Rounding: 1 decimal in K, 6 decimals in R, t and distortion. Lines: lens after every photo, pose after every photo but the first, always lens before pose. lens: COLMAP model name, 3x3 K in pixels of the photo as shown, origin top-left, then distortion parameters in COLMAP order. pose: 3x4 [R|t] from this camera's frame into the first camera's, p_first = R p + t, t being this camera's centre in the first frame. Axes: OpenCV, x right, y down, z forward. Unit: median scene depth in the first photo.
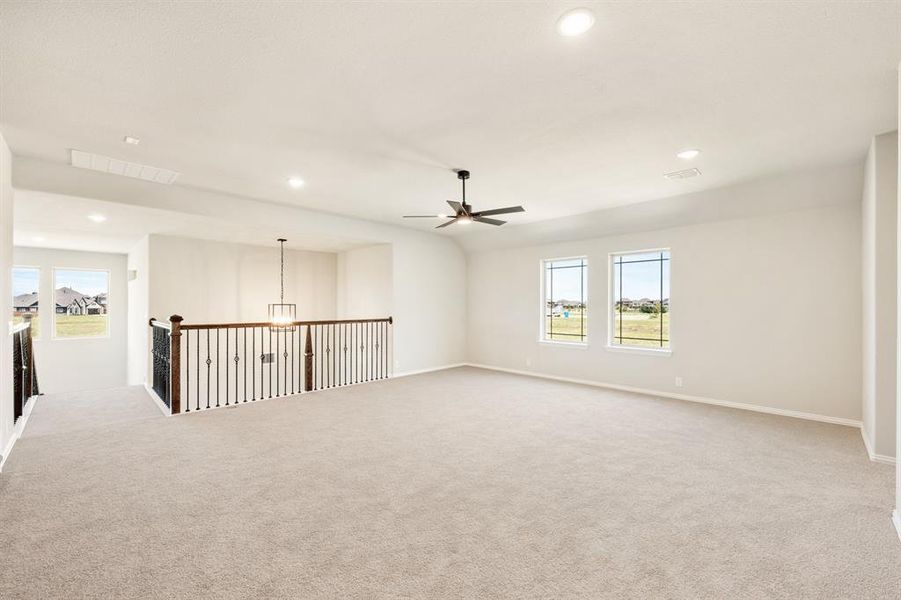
lens RADIAL K [[368.8, 0, 447.4], [0, 368.8, 305.7], [0, 0, 1]] dist [-0.000294, -0.000052]
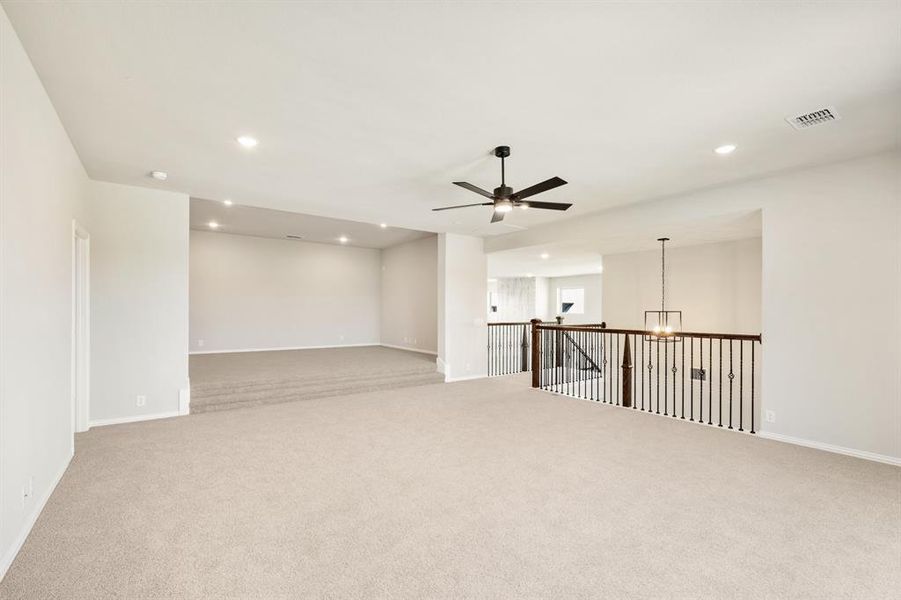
lens RADIAL K [[395.8, 0, 450.5], [0, 395.8, 300.0], [0, 0, 1]] dist [-0.001113, -0.000172]
pose [[-0.123182, -0.028195, -0.991983, 0.592666], [-0.009547, 0.999584, -0.027226, -0.000626], [0.992338, 0.006116, -0.123400, 0.631199]]
